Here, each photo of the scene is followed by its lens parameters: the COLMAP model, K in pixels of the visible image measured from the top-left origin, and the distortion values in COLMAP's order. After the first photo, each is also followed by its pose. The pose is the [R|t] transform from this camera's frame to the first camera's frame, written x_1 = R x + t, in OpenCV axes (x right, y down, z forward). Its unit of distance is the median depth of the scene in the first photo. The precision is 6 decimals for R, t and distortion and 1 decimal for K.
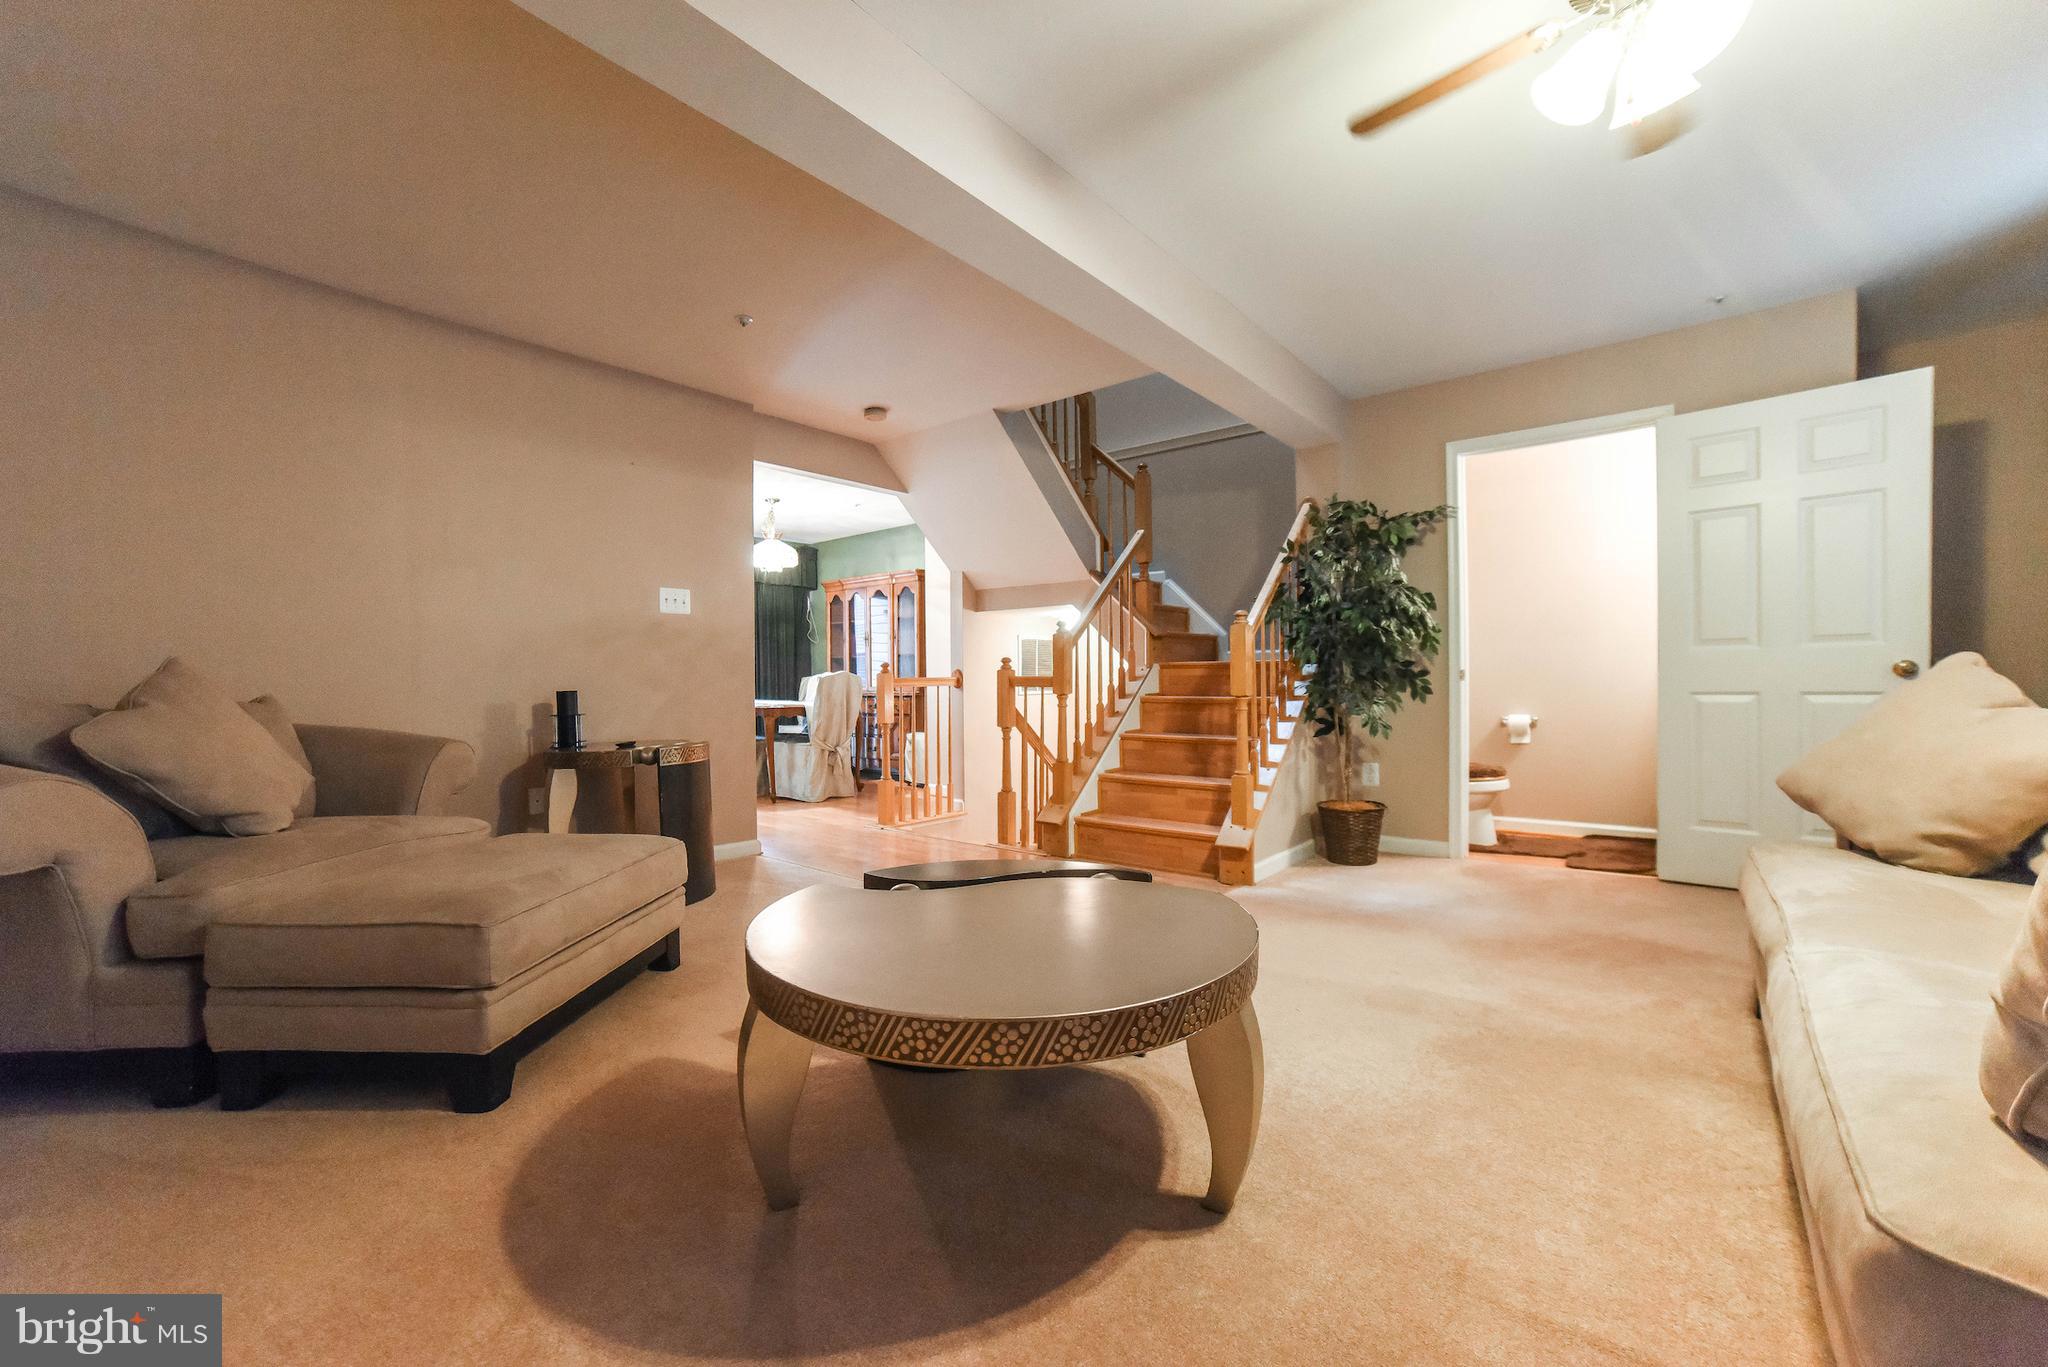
lens RADIAL K [[821.7, 0, 1030.0], [0, 821.7, 694.6], [0, 0, 1]] dist [-0.085076, 0.040622]
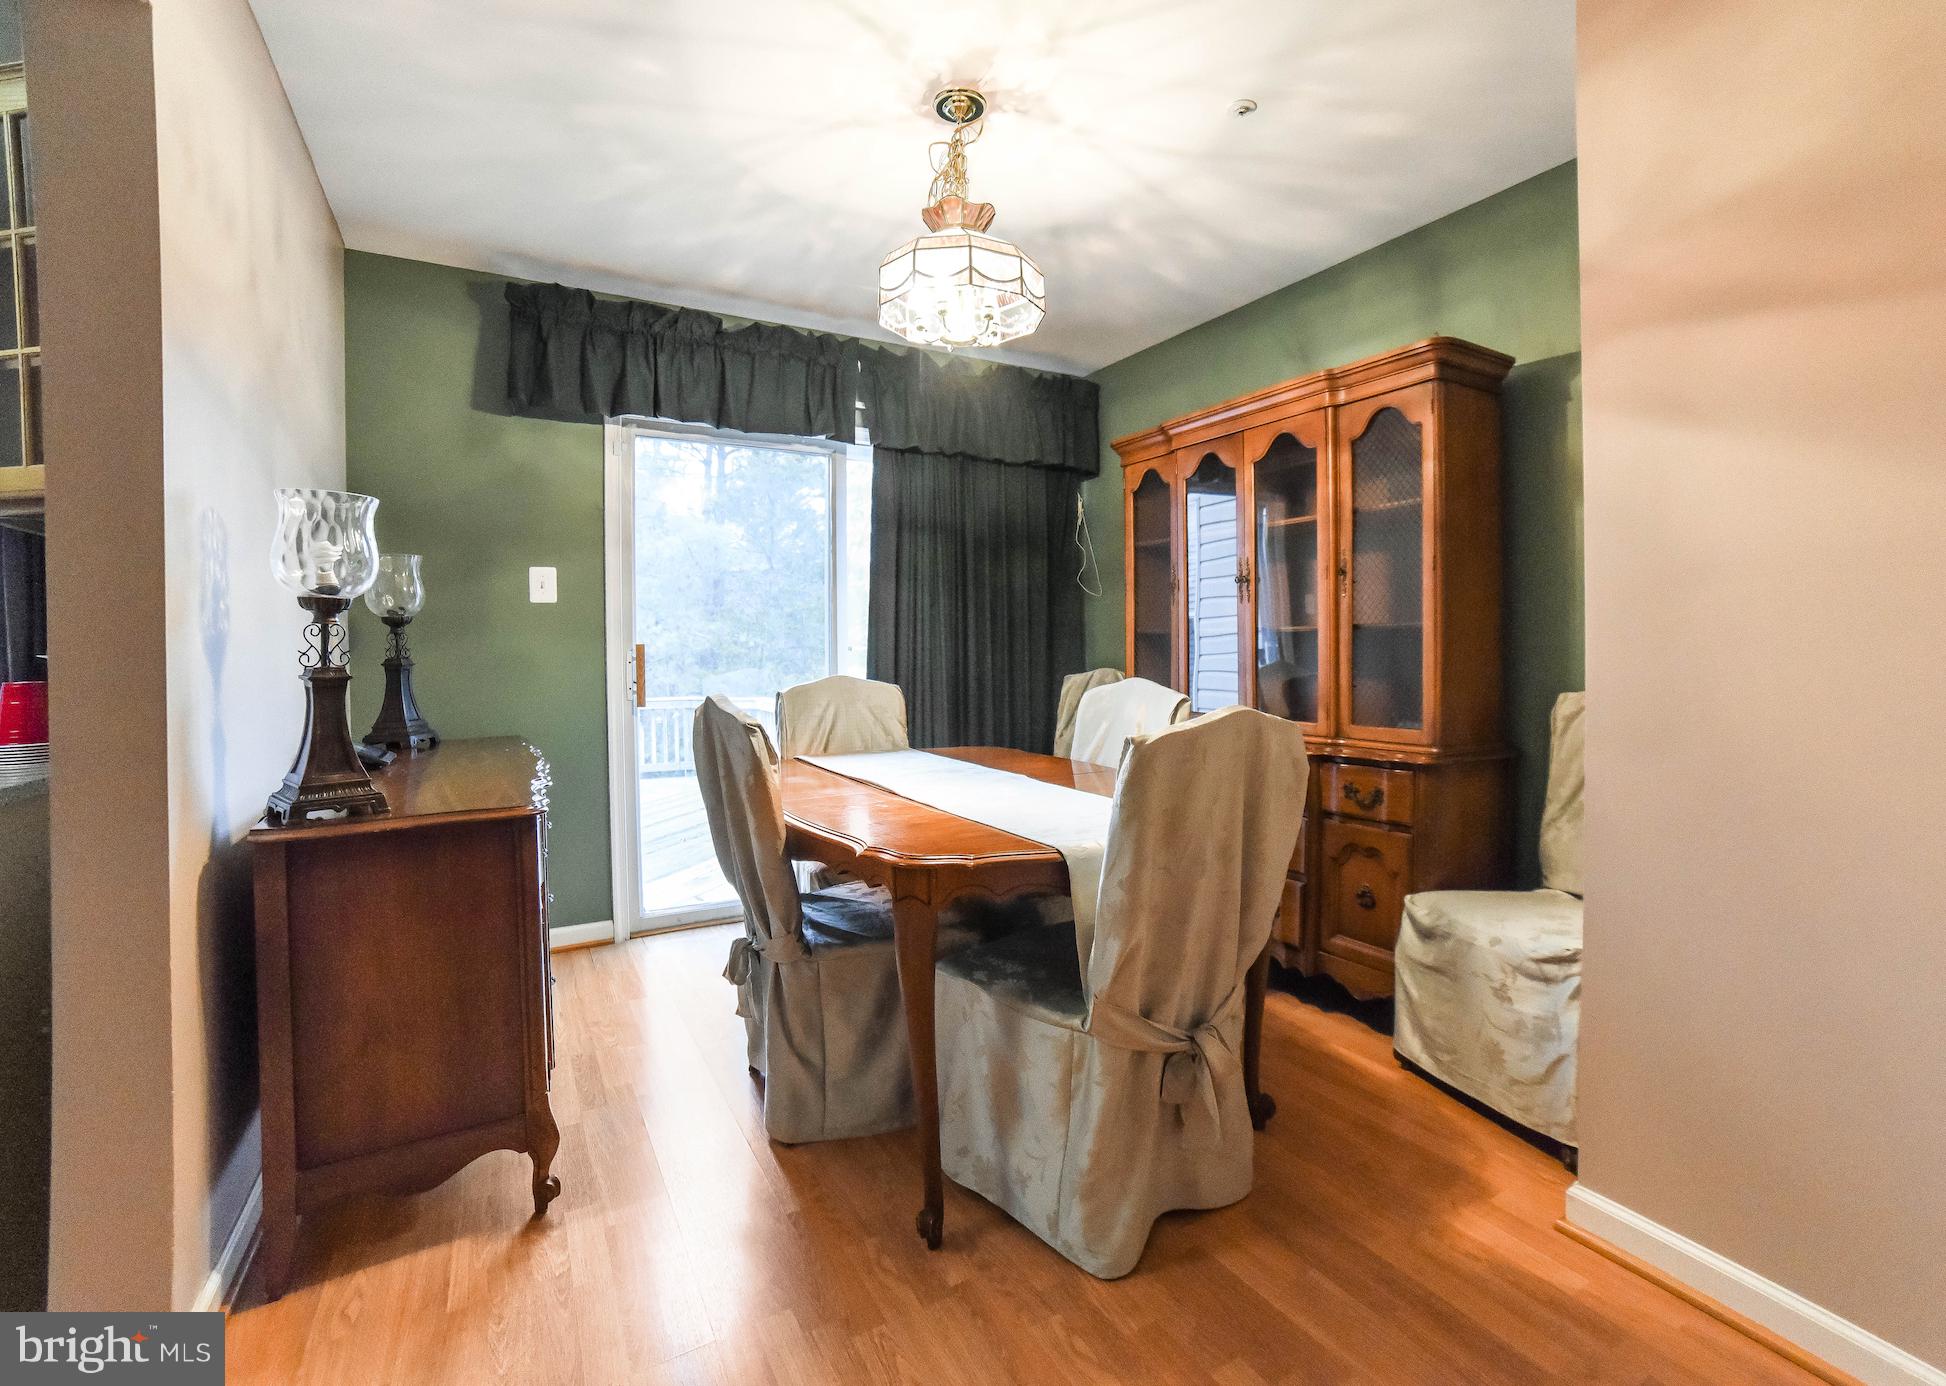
lens RADIAL K [[853.0, 0, 974.4], [0, 853.0, 685.3], [0, 0, 1]] dist [-0.032255, -0.000002]
pose [[0.926742, 0.012615, -0.375486, -0.230073], [-0.003159, 0.999662, 0.025789, -0.043828], [0.375684, -0.022713, 0.926469, 0.843878]]
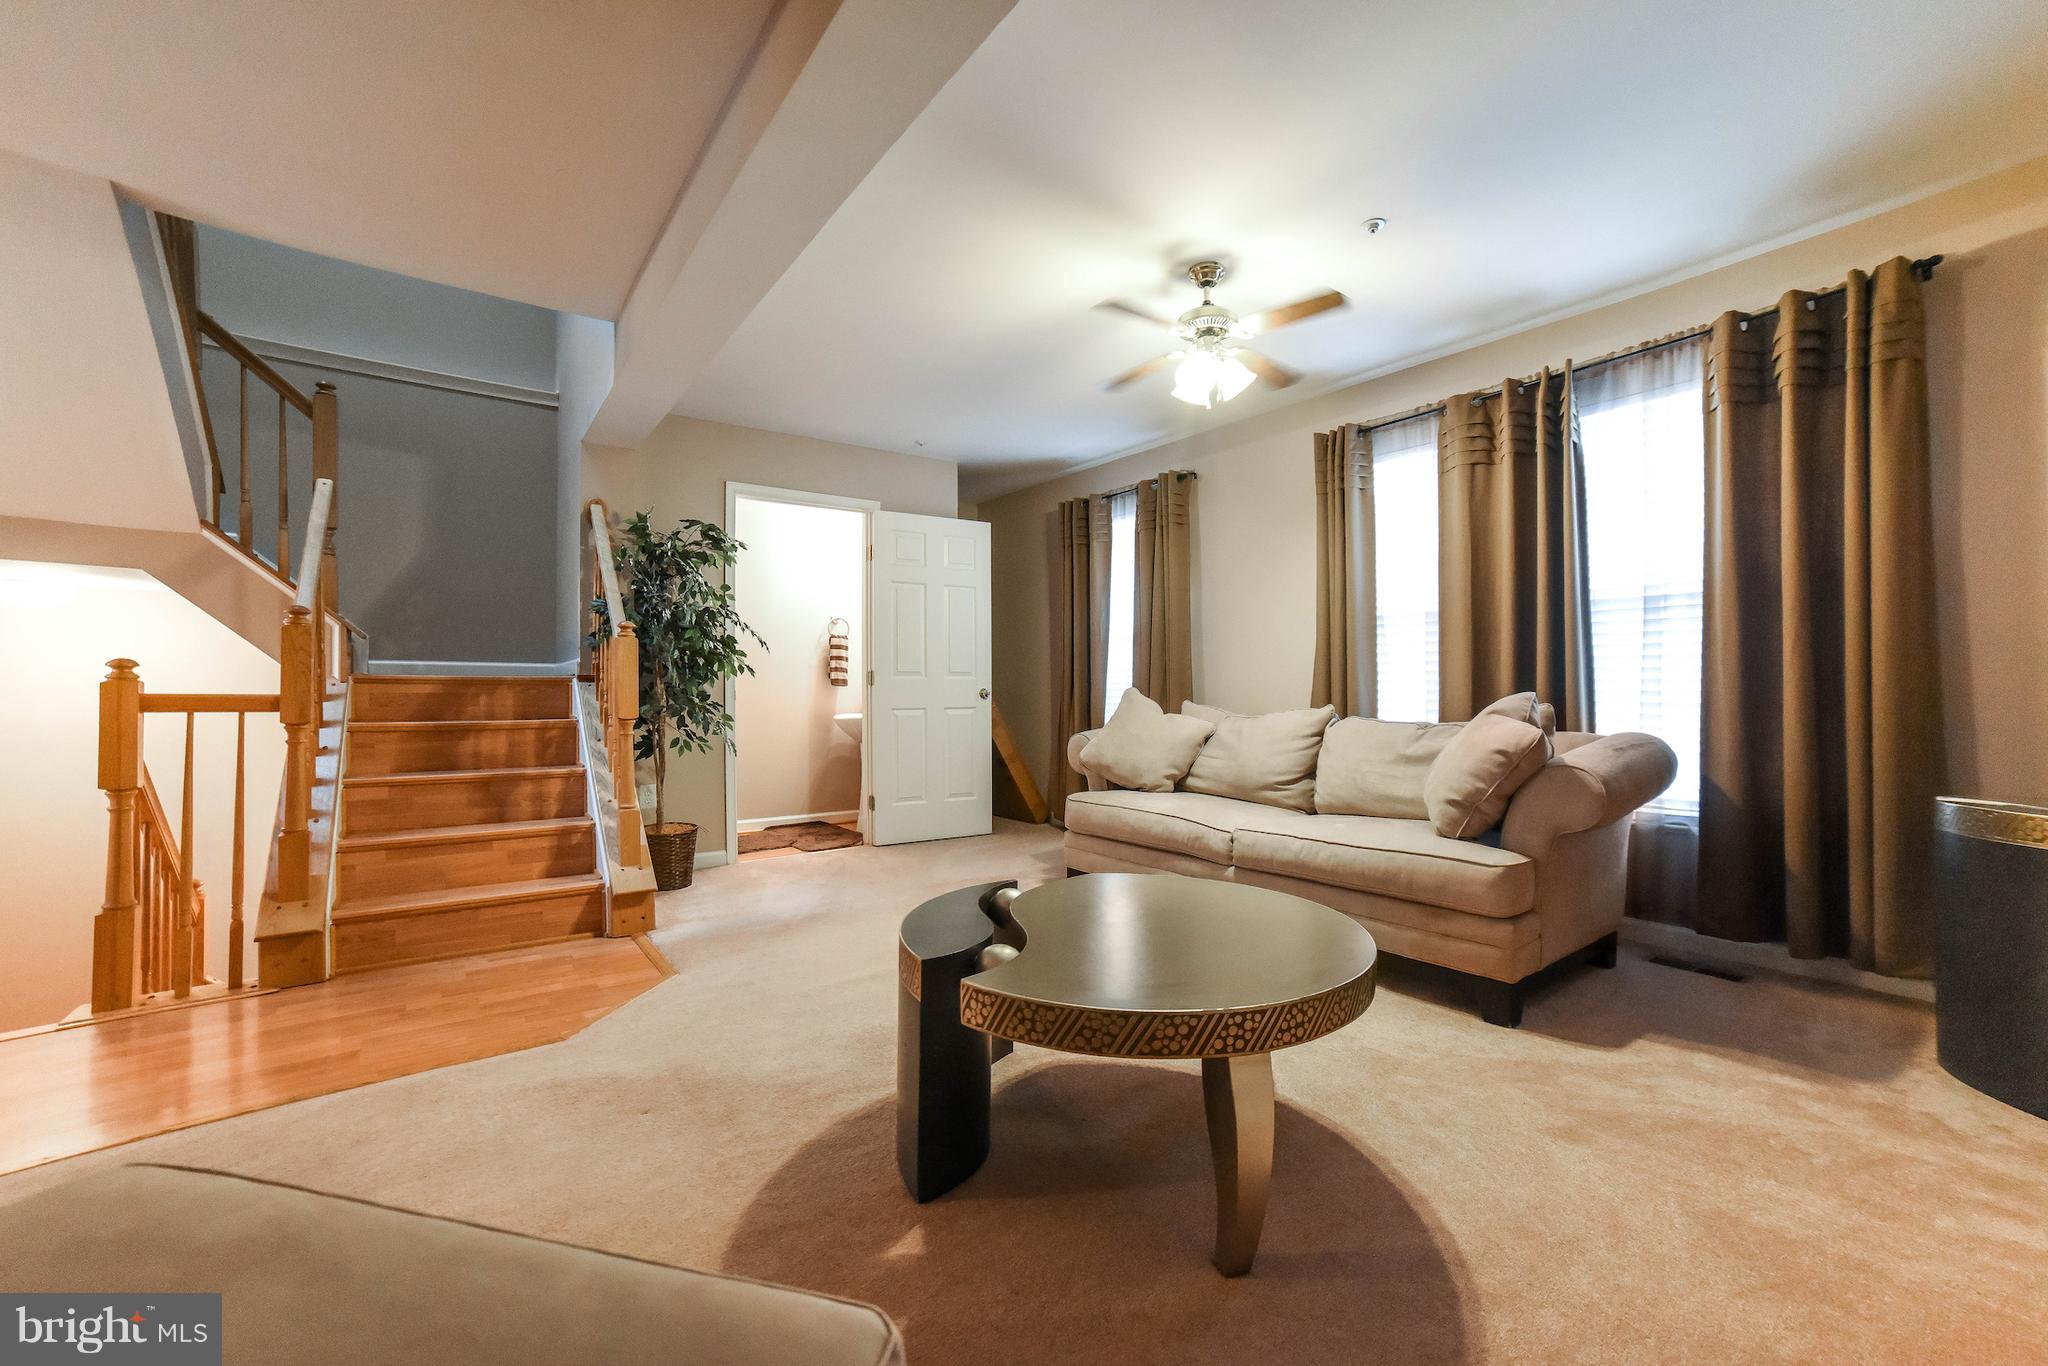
lens RADIAL K [[821.7, 0, 1030.0], [0, 821.7, 694.1], [0, 0, 1]] dist [-0.085076, 0.040622]
pose [[0.239879, 0.004892, 0.970791, -0.310919], [0.013185, 0.999879, -0.008297, -0.007874], [-0.970713, 0.014790, 0.239785, 0.240547]]
